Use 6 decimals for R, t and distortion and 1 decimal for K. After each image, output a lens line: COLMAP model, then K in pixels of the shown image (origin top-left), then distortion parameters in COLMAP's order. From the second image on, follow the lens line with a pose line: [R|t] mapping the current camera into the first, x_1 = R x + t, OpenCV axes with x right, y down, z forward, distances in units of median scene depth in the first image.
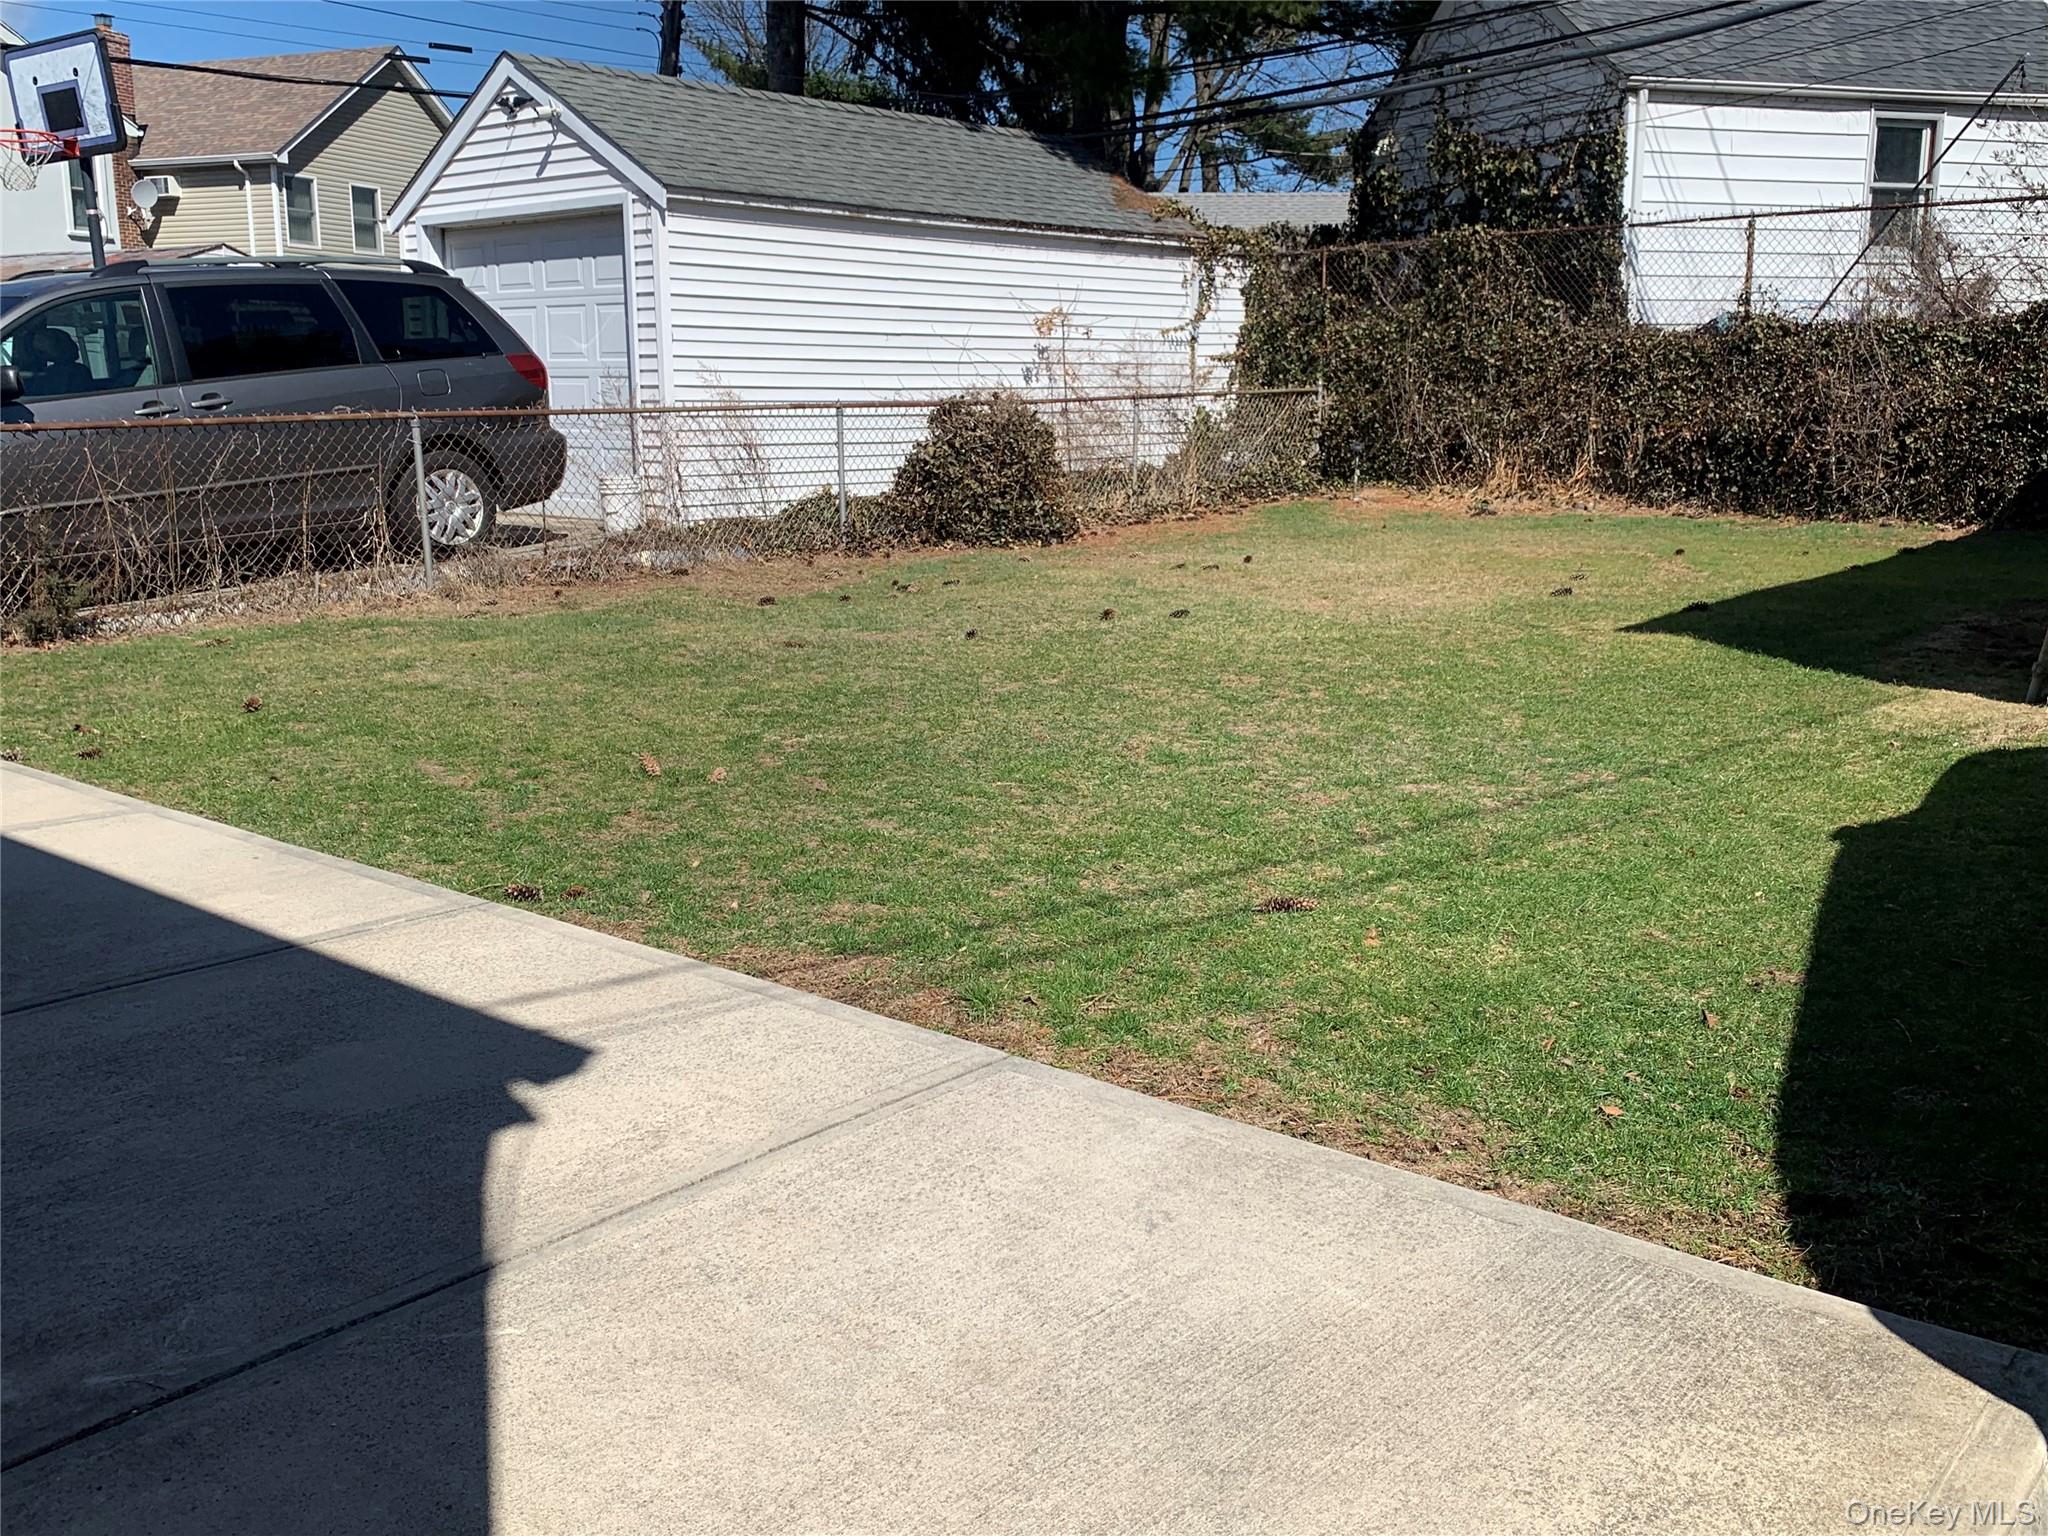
lens RADIAL K [[1834.8, 0, 1024.0], [0, 1834.8, 768.0], [0, 0, 1]] dist [0.129008, -0.287191]
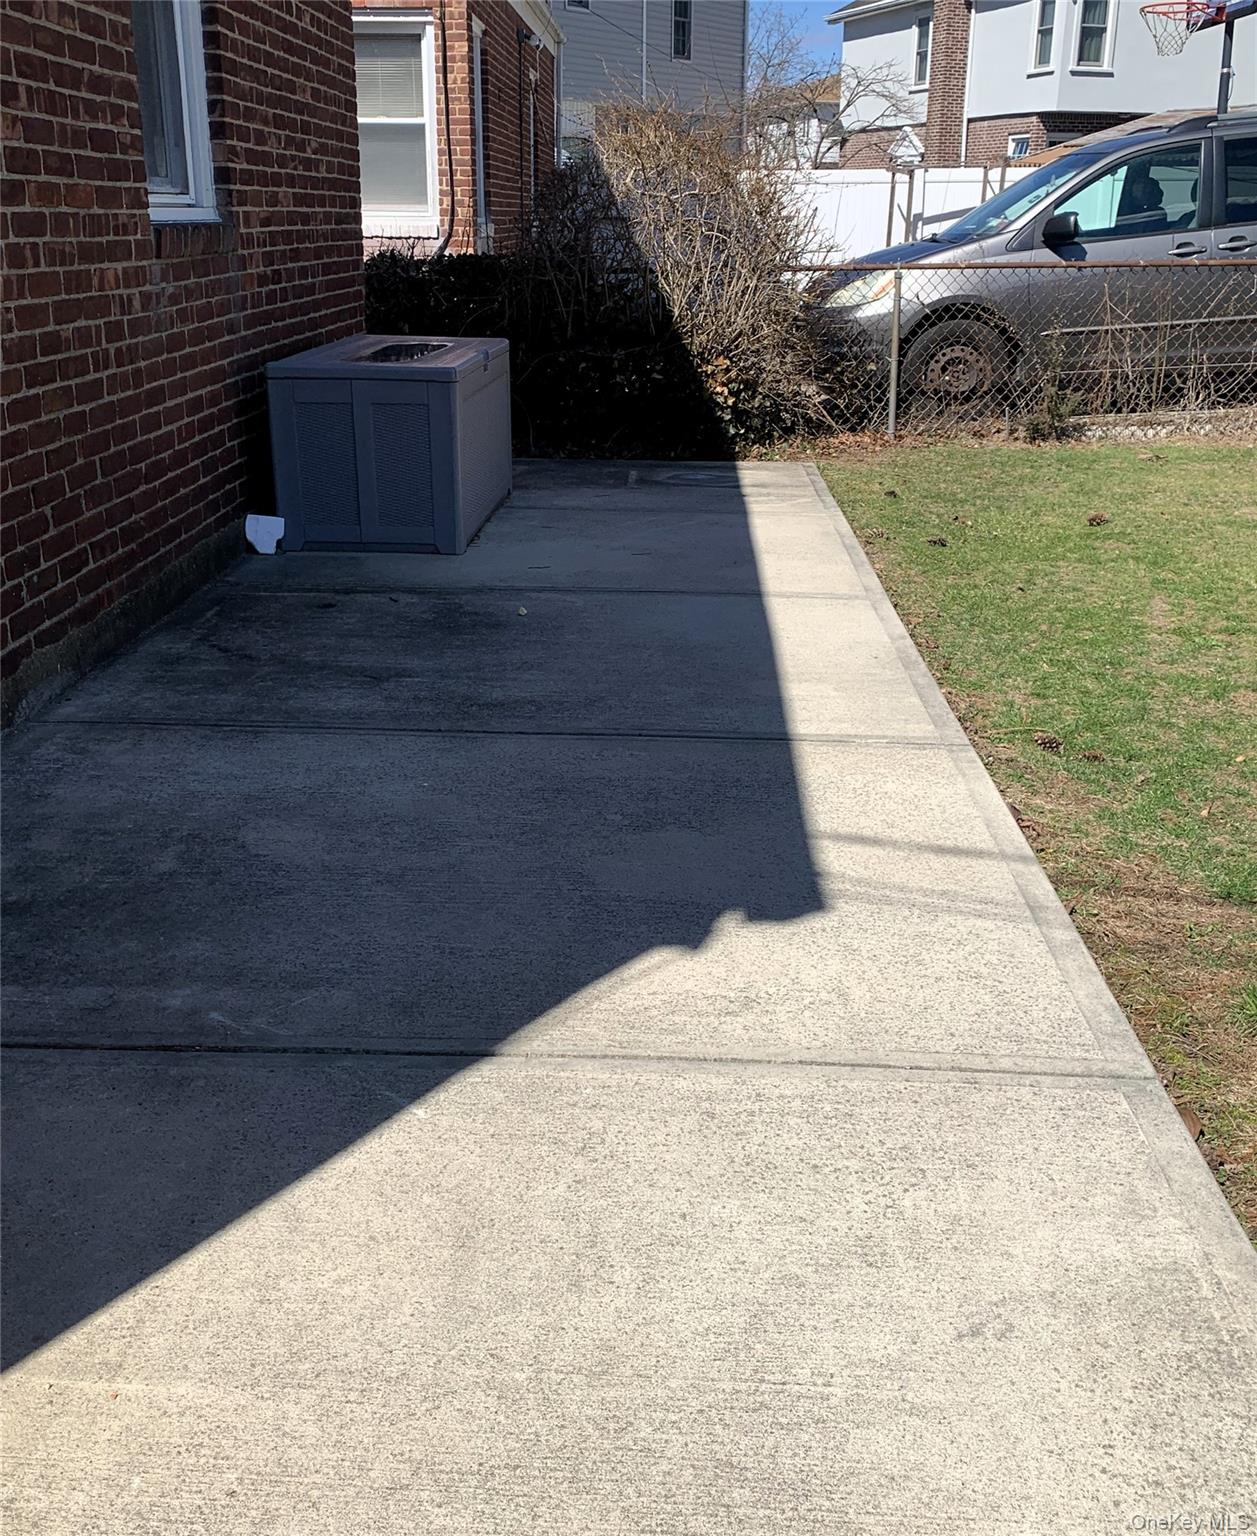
lens RADIAL K [[1489.7, 0, 628.5], [0, 1489.7, 768.0], [0, 0, 1]] dist [0.123976, -0.234615]
pose [[0.626175, 0.281100, -0.727246, 0.340881], [-0.168466, 0.959493, 0.225816, -0.117093], [0.761265, -0.018884, 0.648166, 0.348007]]
